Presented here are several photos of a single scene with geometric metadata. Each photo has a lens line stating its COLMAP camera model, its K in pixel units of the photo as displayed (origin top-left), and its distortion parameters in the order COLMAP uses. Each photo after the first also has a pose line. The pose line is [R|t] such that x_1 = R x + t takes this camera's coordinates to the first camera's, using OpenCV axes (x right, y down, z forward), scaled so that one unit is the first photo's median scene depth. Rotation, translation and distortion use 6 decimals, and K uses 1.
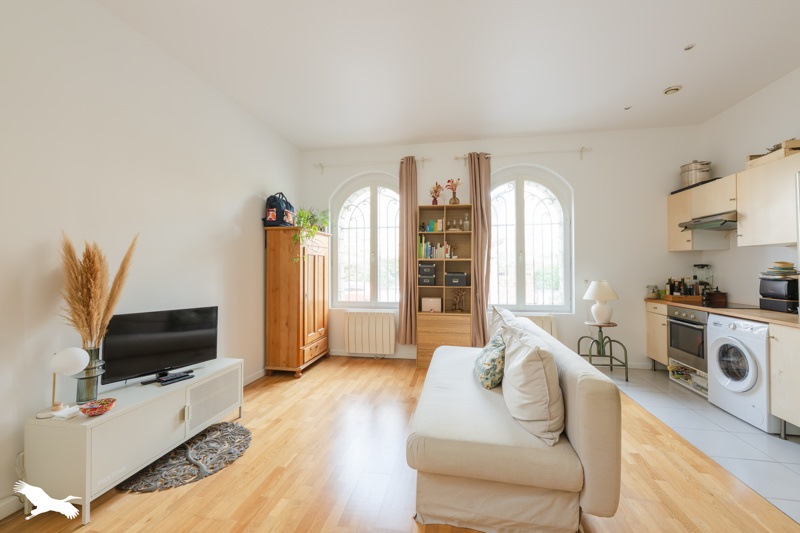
lens RADIAL K [[316.3, 0, 400.0], [0, 316.3, 266.5], [0, 0, 1]] dist [-0.001215, -0.000287]
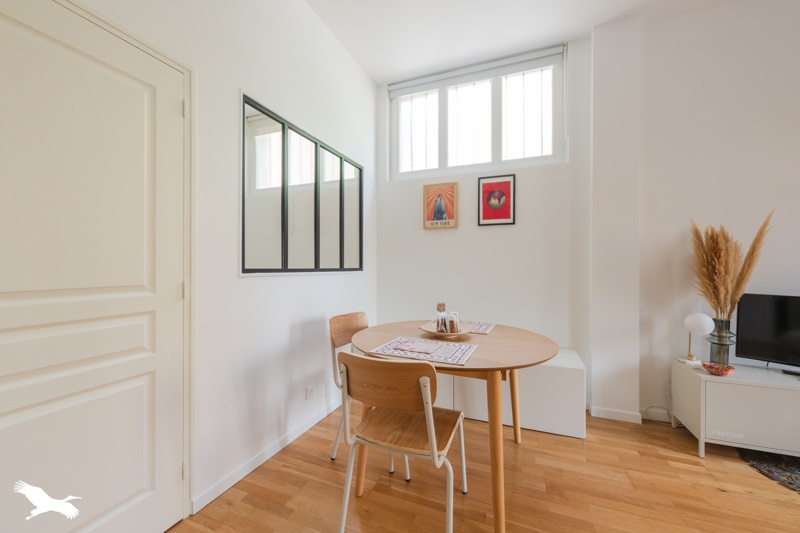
lens RADIAL K [[313.3, 0, 400.0], [0, 313.3, 266.5], [0, 0, 1]] dist [-0.001035, -0.000027]
pose [[-0.187248, 0.007253, -0.982286, 0.174020], [0.005496, 0.999965, 0.006336, 0.028171], [0.982297, -0.004212, -0.187282, 0.037355]]
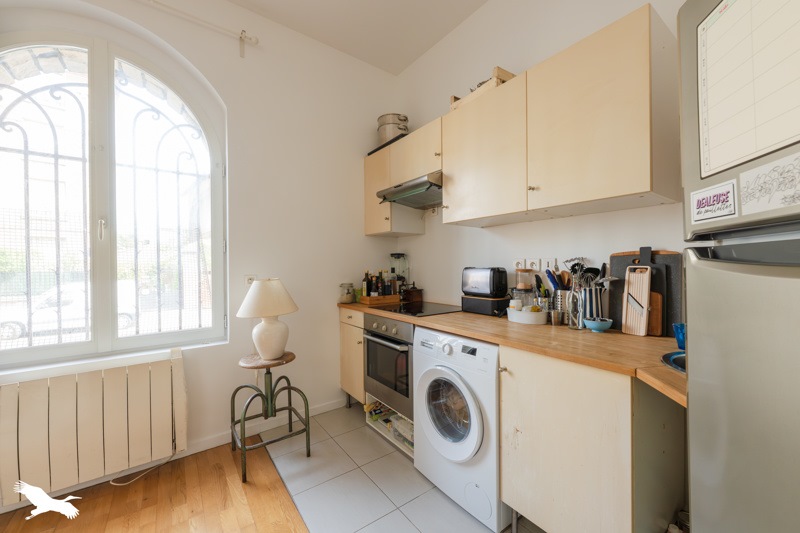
lens RADIAL K [[313.3, 0, 400.0], [0, 313.3, 266.5], [0, 0, 1]] dist [-0.001035, -0.000027]
pose [[0.684270, -0.003970, 0.729218, 0.408740], [-0.000545, 0.999982, 0.005955, 0.020981], [-0.729228, -0.004473, 0.684256, 0.483263]]
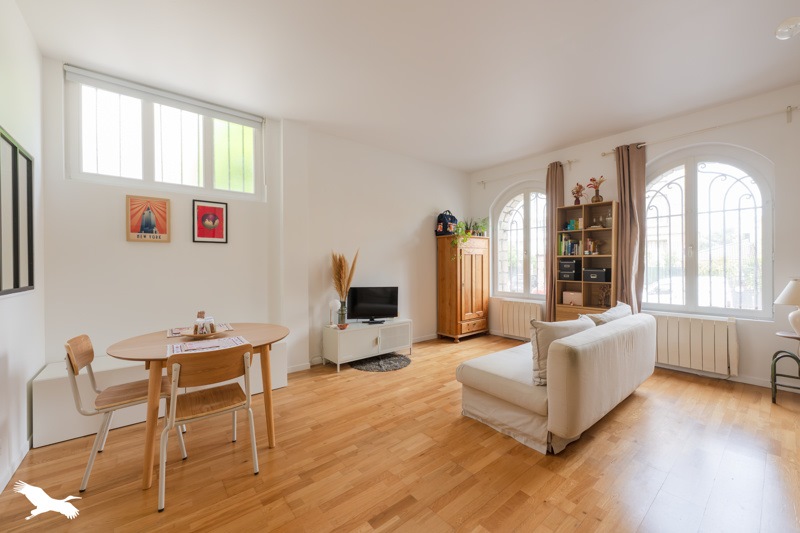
lens RADIAL K [[313.3, 0, 400.0], [0, 313.3, 266.5], [0, 0, 1]] dist [-0.001035, -0.000027]
pose [[0.764178, 0.002627, -0.645000, 0.382252], [0.007315, 0.999892, 0.012739, -0.005354], [0.644964, -0.014453, 0.764076, -0.214486]]
